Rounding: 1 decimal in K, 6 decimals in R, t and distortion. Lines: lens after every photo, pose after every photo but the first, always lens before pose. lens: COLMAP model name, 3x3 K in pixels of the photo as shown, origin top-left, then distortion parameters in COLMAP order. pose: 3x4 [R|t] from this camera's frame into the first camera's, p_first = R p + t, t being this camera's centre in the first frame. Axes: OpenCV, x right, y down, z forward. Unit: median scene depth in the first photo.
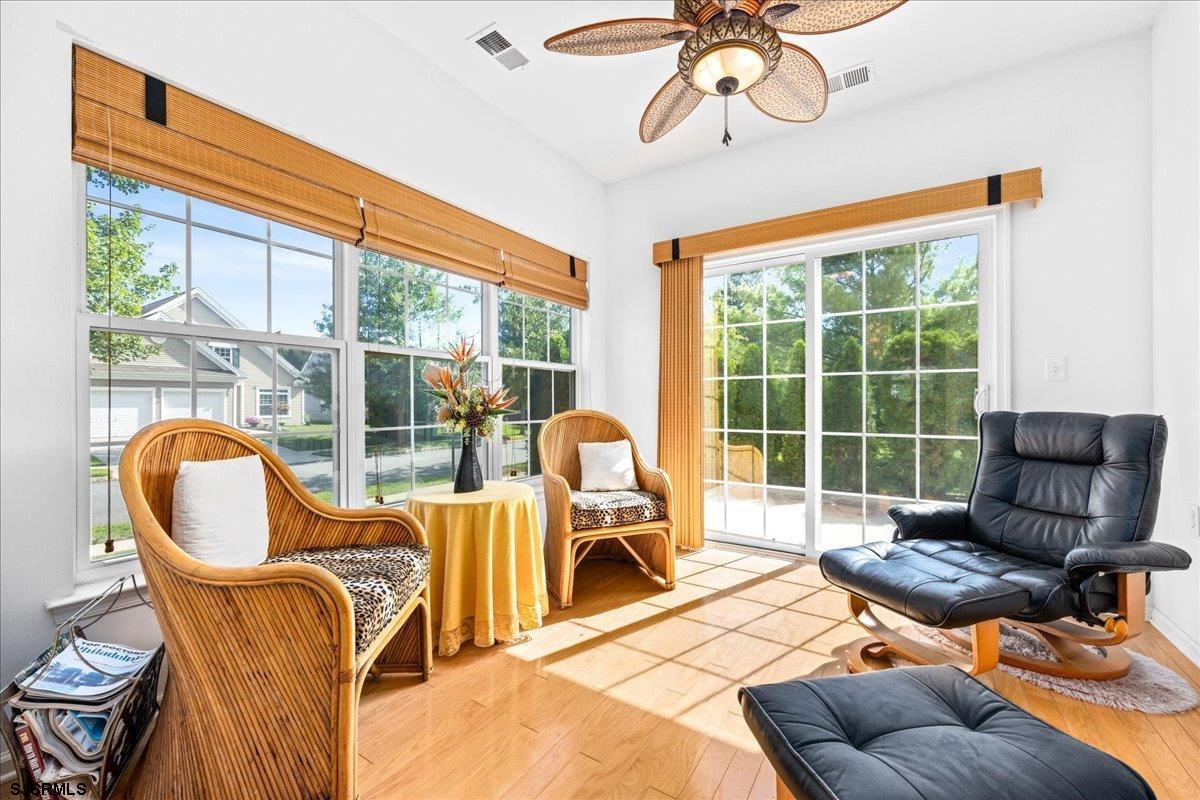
lens RADIAL K [[479.0, 0, 597.7], [0, 479.0, 402.0], [0, 0, 1]] dist [-0.003274, 0.000049]
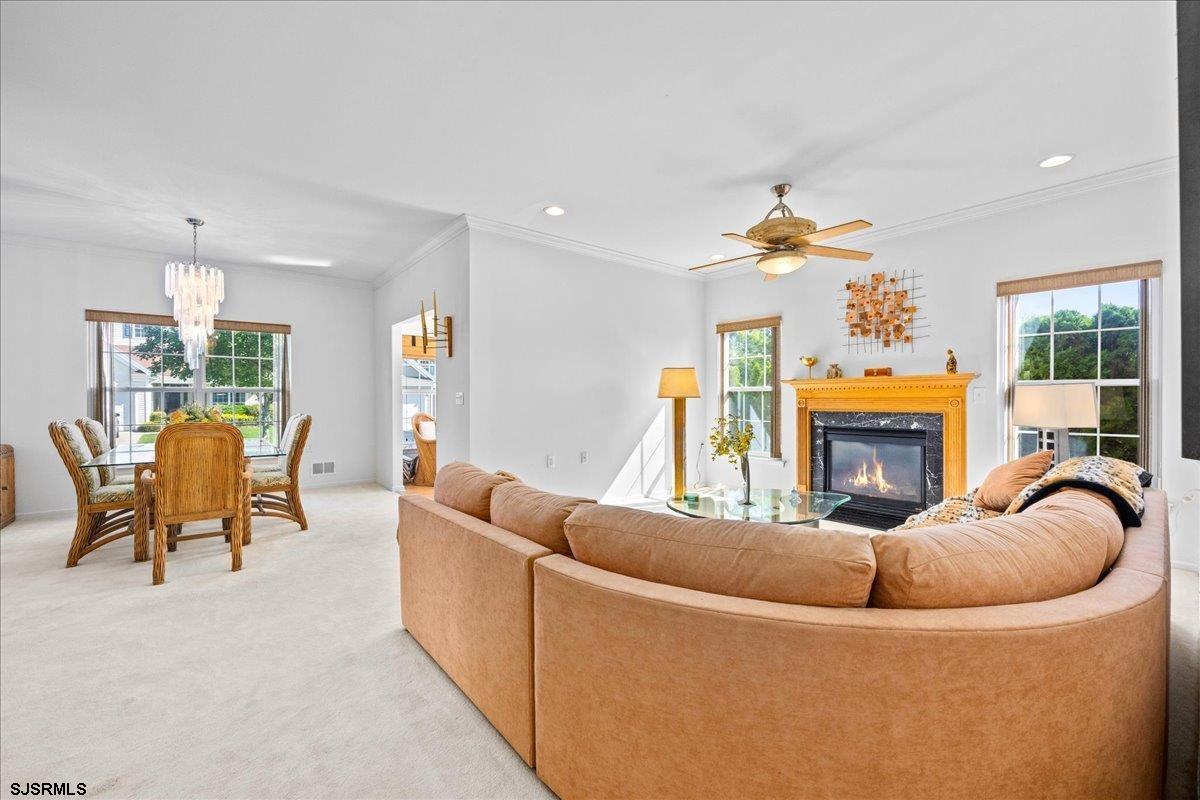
lens RADIAL K [[479.0, 0, 597.7], [0, 479.0, 402.0], [0, 0, 1]] dist [-0.003274, 0.000049]
pose [[0.950326, 0.000420, -0.311256, 2.232604], [0.001335, 0.999984, 0.005425, -0.091169], [0.311254, -0.005571, 0.950311, -2.894441]]
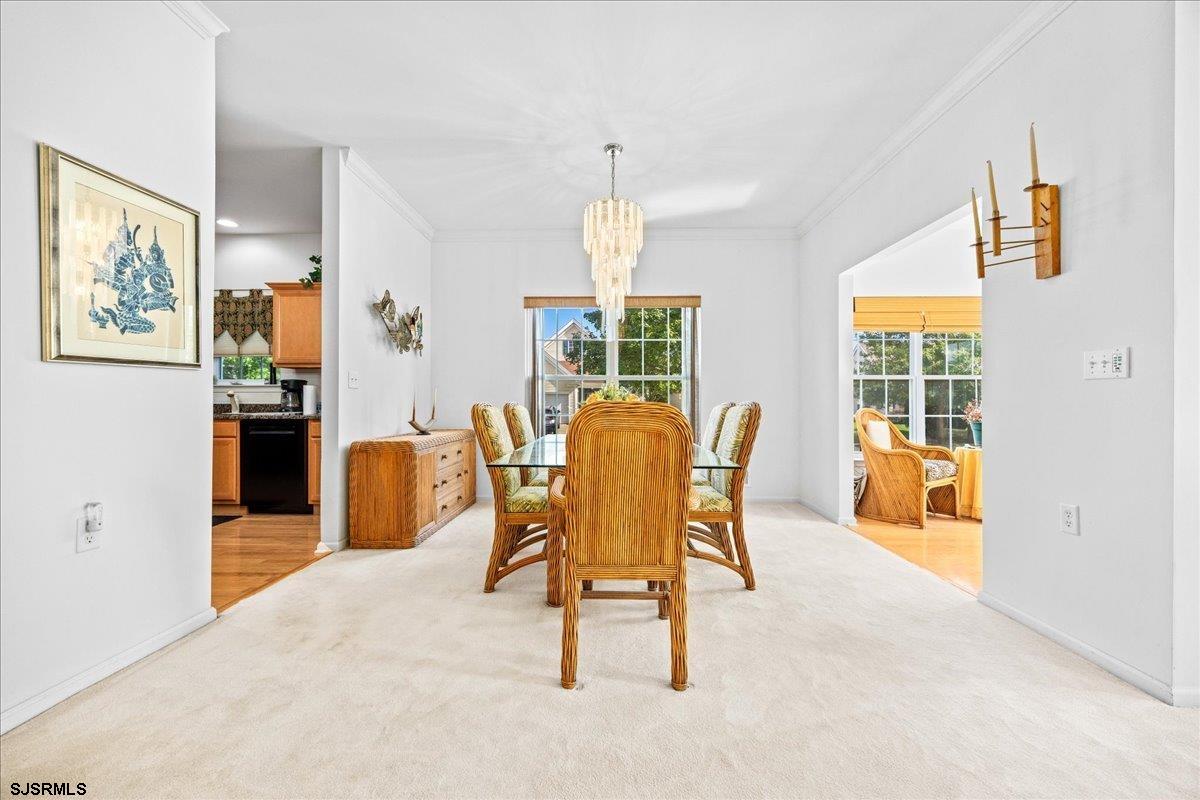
lens RADIAL K [[479.0, 0, 597.7], [0, 479.0, 402.0], [0, 0, 1]] dist [-0.003274, 0.000049]
pose [[0.517305, 0.000514, -0.855801, 0.922954], [-0.003117, 0.999994, -0.001284, 0.004699], [0.855795, 0.003331, 0.517304, -2.132082]]
